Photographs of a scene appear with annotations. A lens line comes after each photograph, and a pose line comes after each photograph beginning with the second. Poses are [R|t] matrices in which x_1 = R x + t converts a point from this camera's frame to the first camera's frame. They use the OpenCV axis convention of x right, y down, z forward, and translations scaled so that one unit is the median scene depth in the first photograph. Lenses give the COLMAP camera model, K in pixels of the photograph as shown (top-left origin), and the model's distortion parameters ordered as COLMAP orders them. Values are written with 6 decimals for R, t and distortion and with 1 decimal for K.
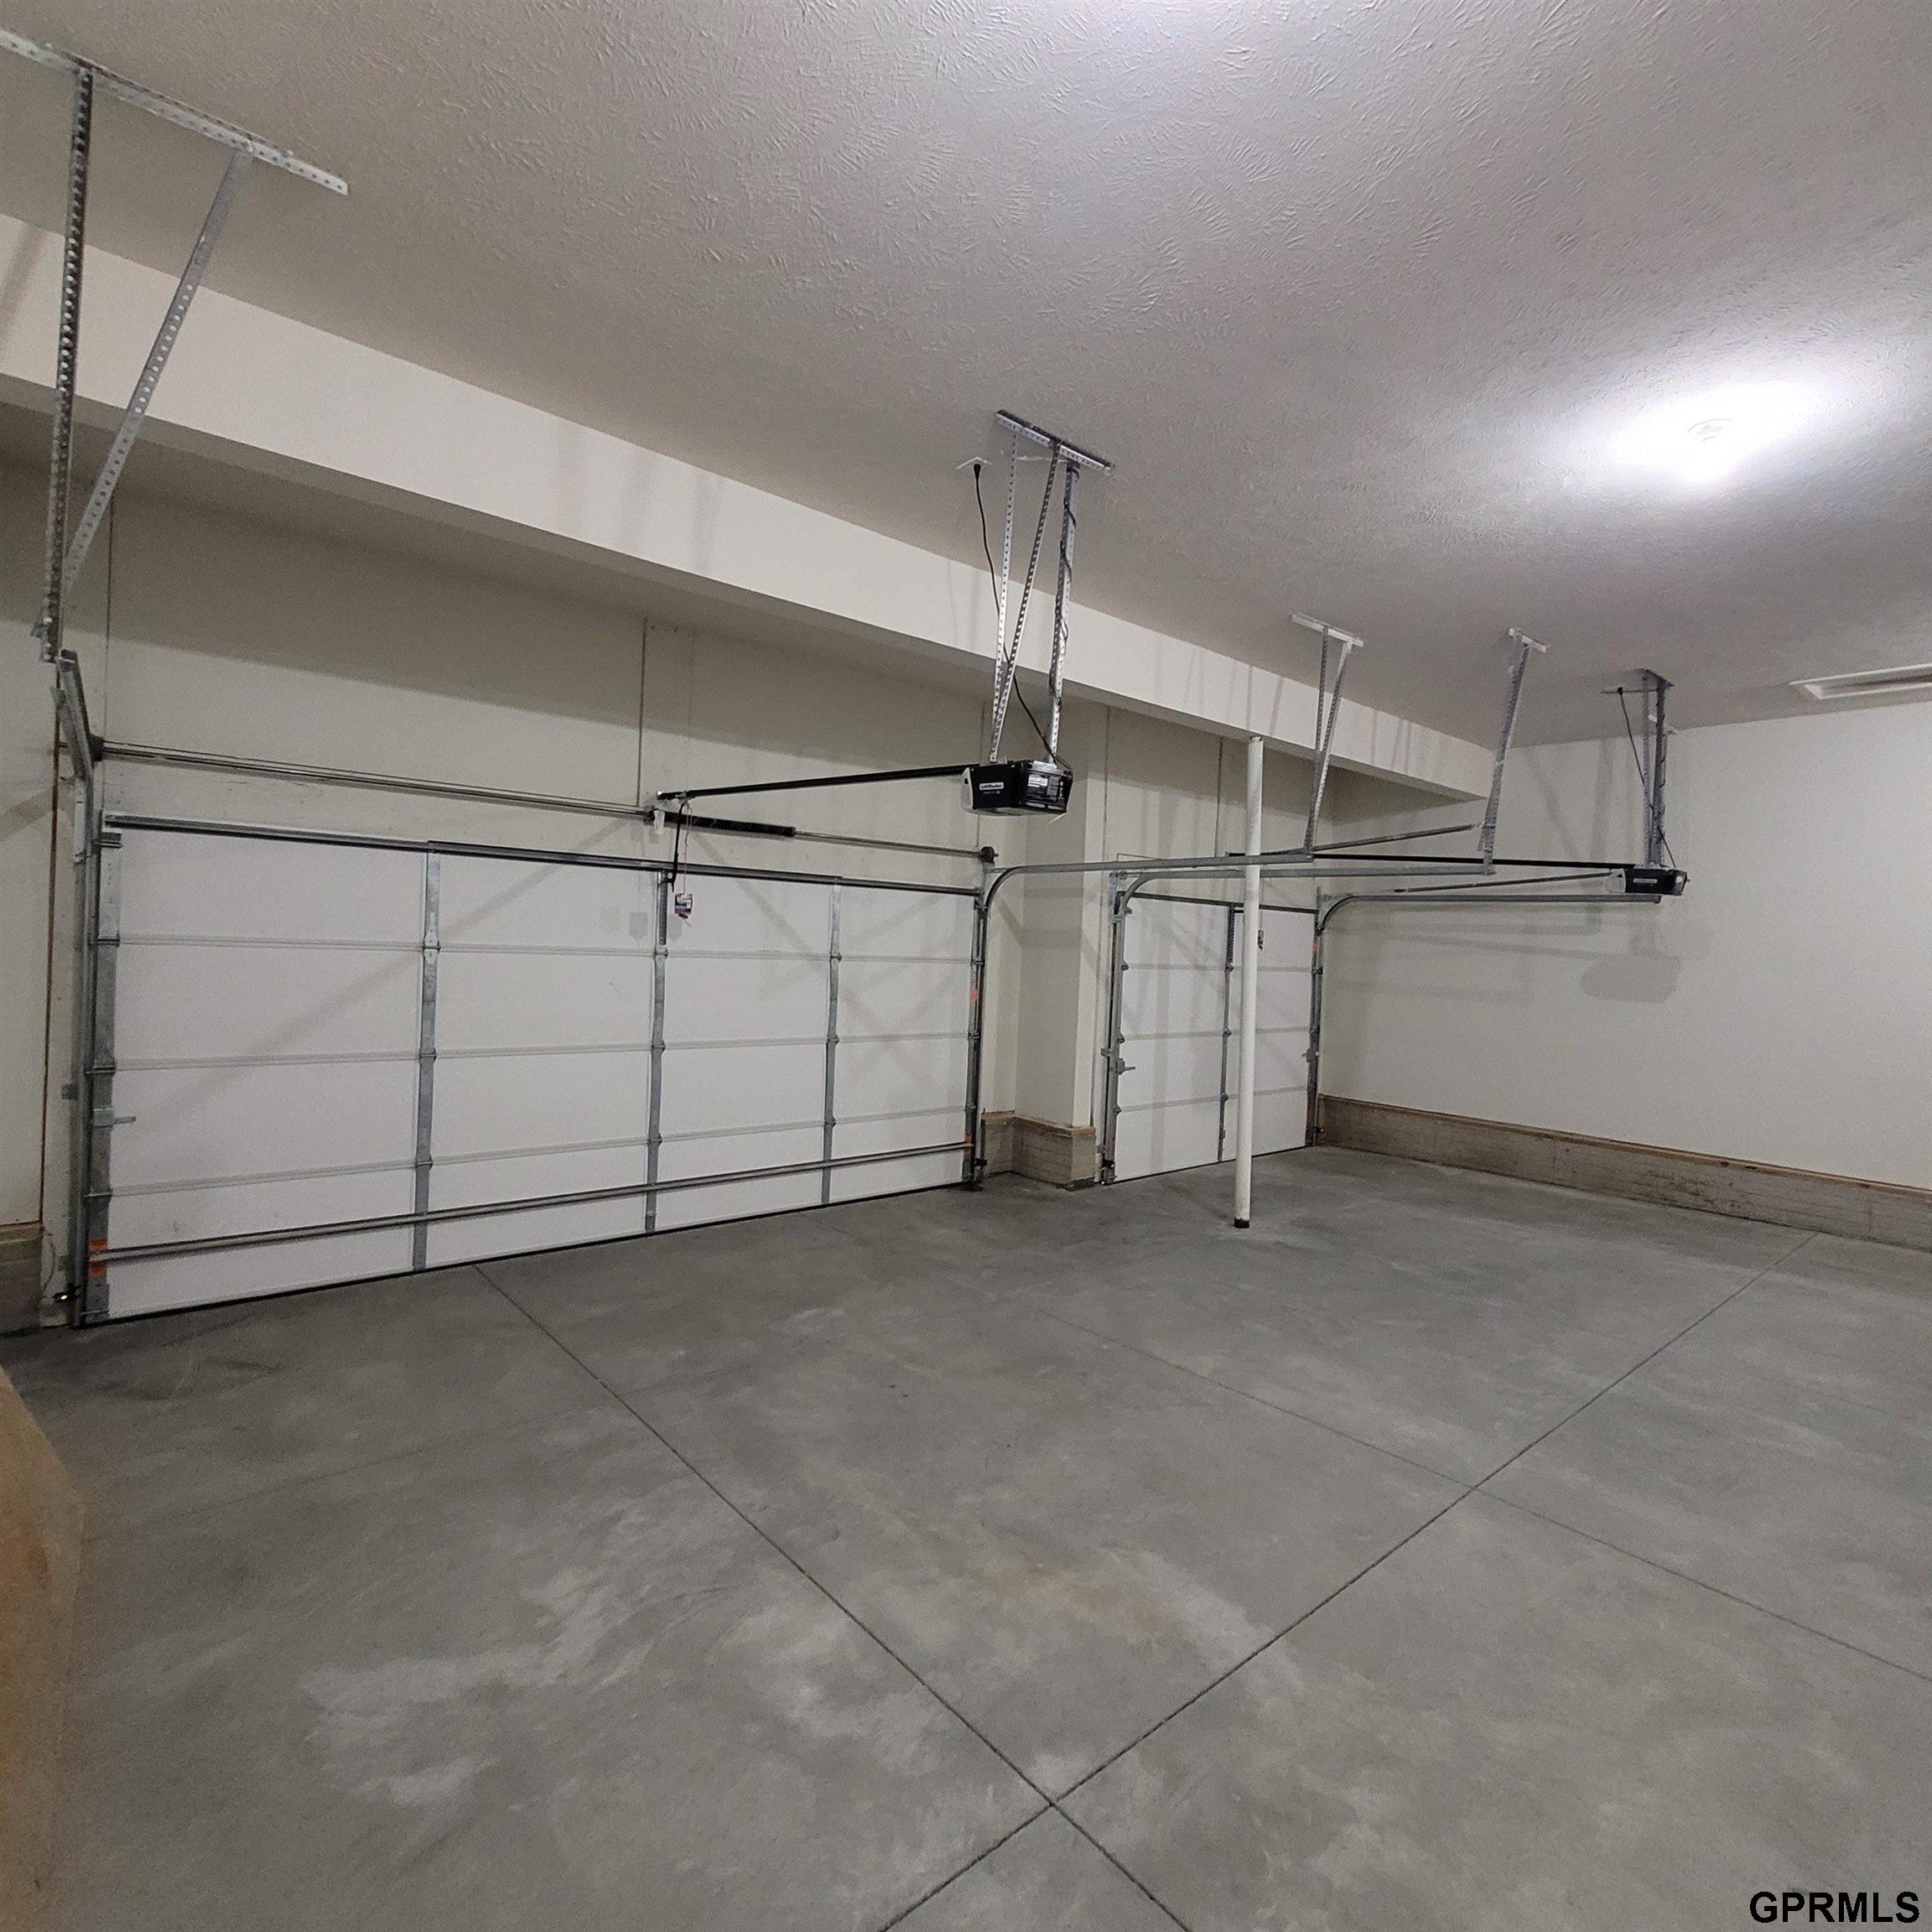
lens RADIAL K [[1006.8, 0, 966.7], [0, 1006.8, 964.2], [0, 0, 1]] dist [0.000175, 0.001138]
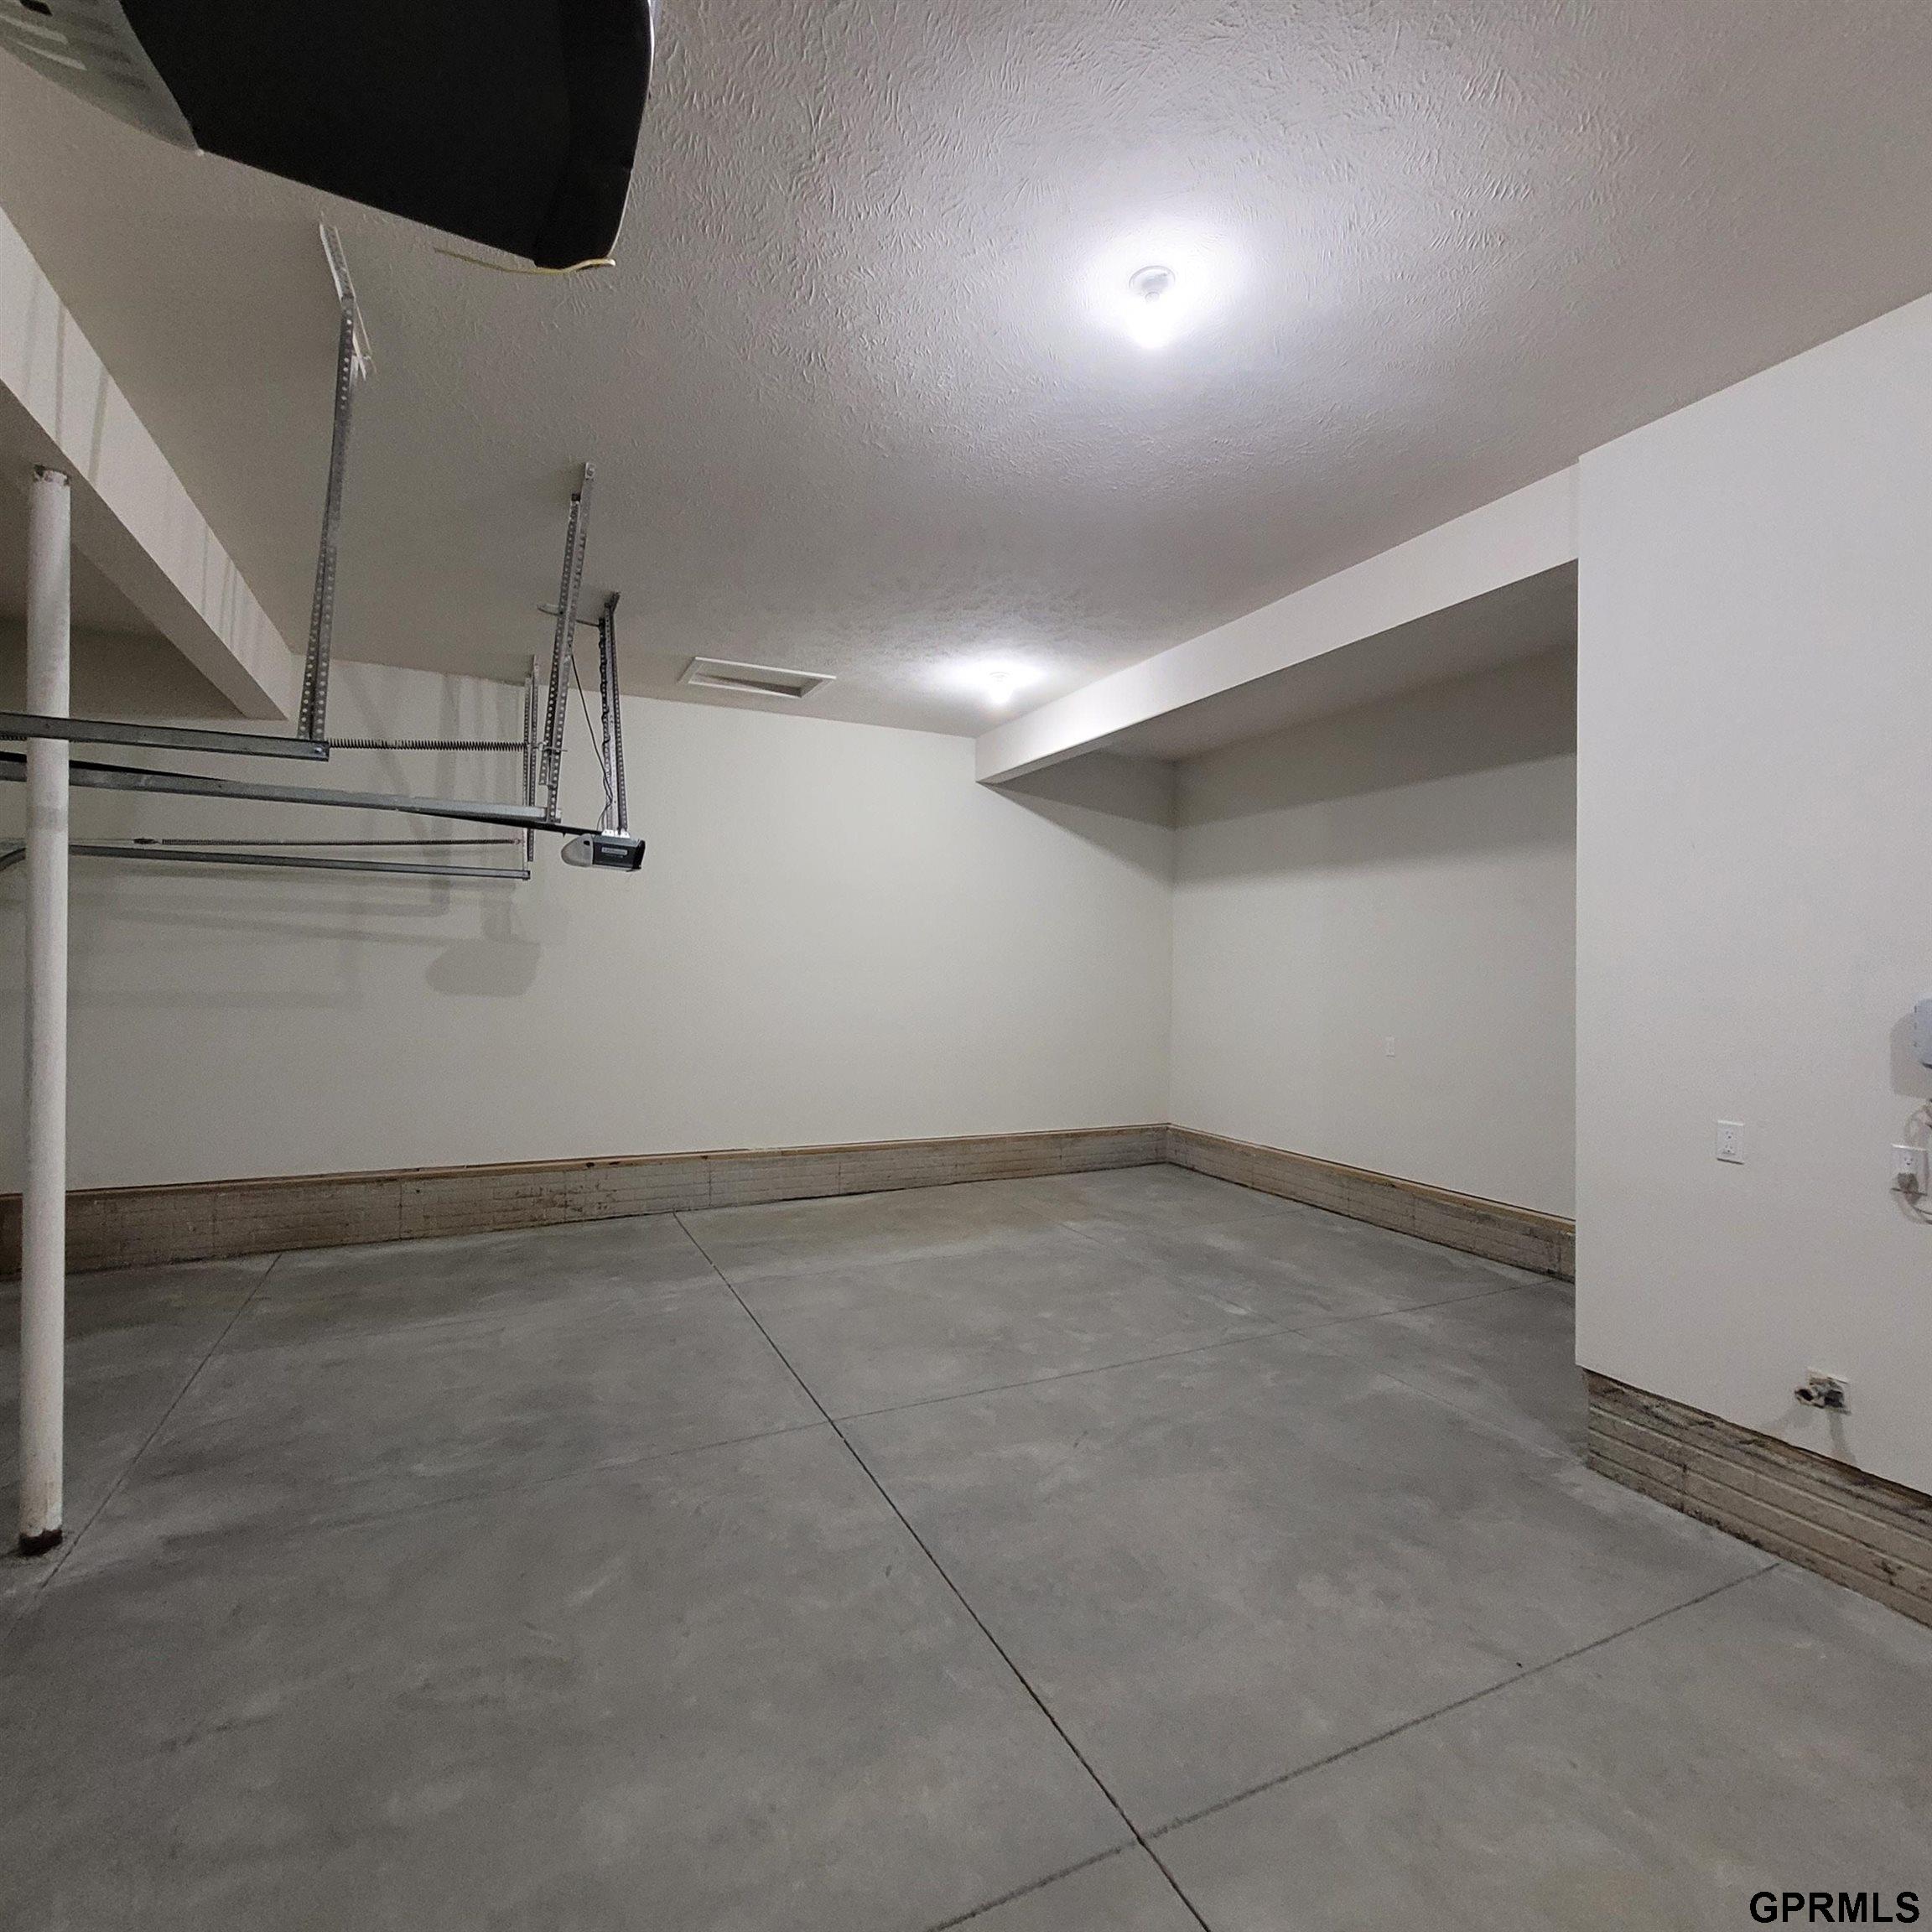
lens RADIAL K [[1006.8, 0, 968.8], [0, 1006.8, 954.0], [0, 0, 1]] dist [0.000175, 0.001138]
pose [[0.272202, -0.023103, 0.961963, -0.039660], [0.017241, 0.999668, 0.019130, -0.008014], [-0.962086, 0.011378, 0.272510, 0.414601]]
